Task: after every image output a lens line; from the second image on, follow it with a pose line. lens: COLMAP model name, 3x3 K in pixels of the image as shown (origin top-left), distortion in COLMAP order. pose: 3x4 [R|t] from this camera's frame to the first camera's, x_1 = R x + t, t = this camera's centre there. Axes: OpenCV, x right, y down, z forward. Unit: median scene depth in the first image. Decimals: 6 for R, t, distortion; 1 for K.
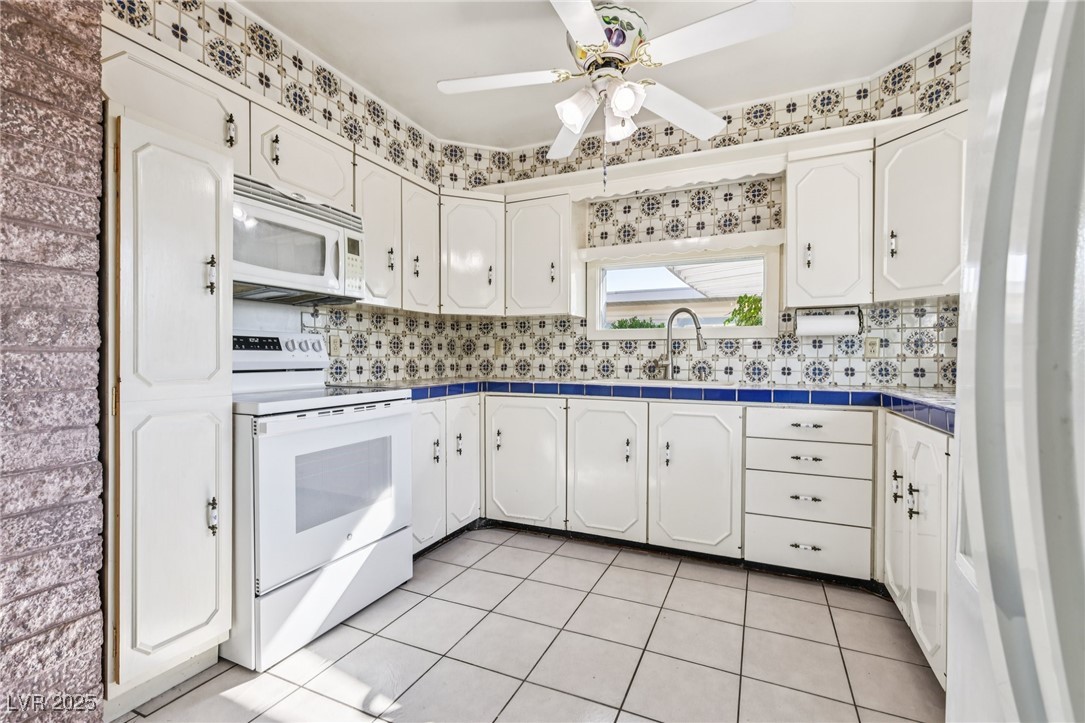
lens RADIAL K [[476.3, 0, 536.2], [0, 476.3, 360.5], [0, 0, 1]] dist [0.004462, 0.000785]
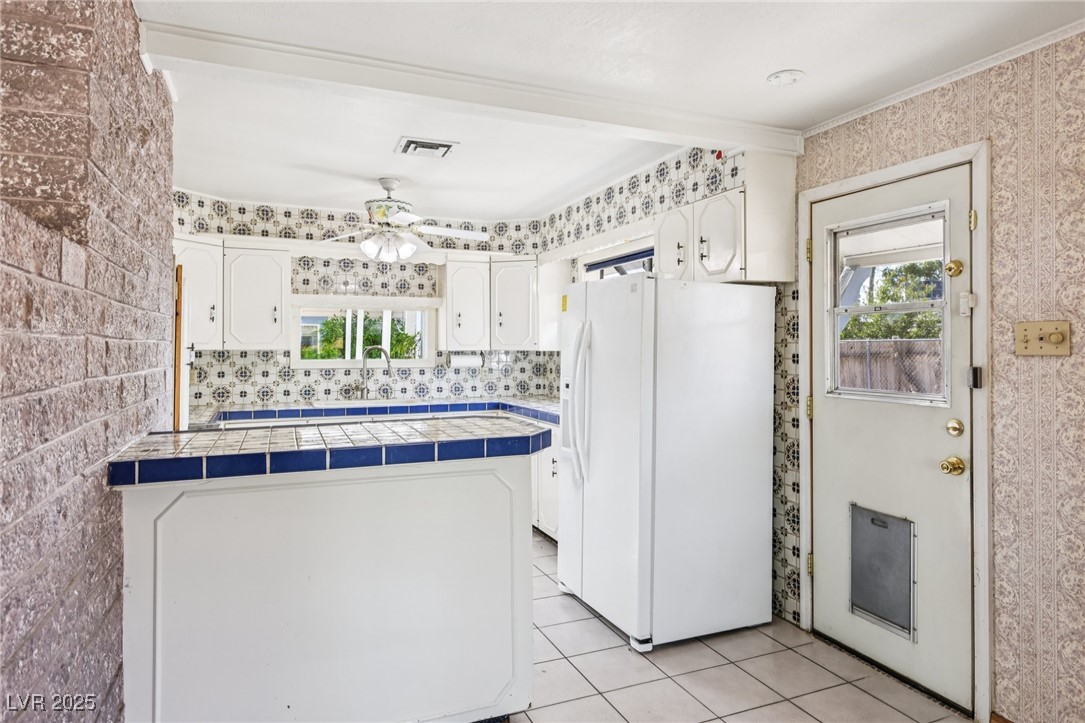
lens RADIAL K [[655.5, 0, 544.7], [0, 655.5, 355.9], [0, 0, 1]] dist [0.006842, 0.001179]
pose [[0.676438, -0.012200, 0.736399, -0.700713], [0.008232, 0.999926, 0.009004, -0.089786], [-0.736454, -0.000029, 0.676488, -0.586027]]
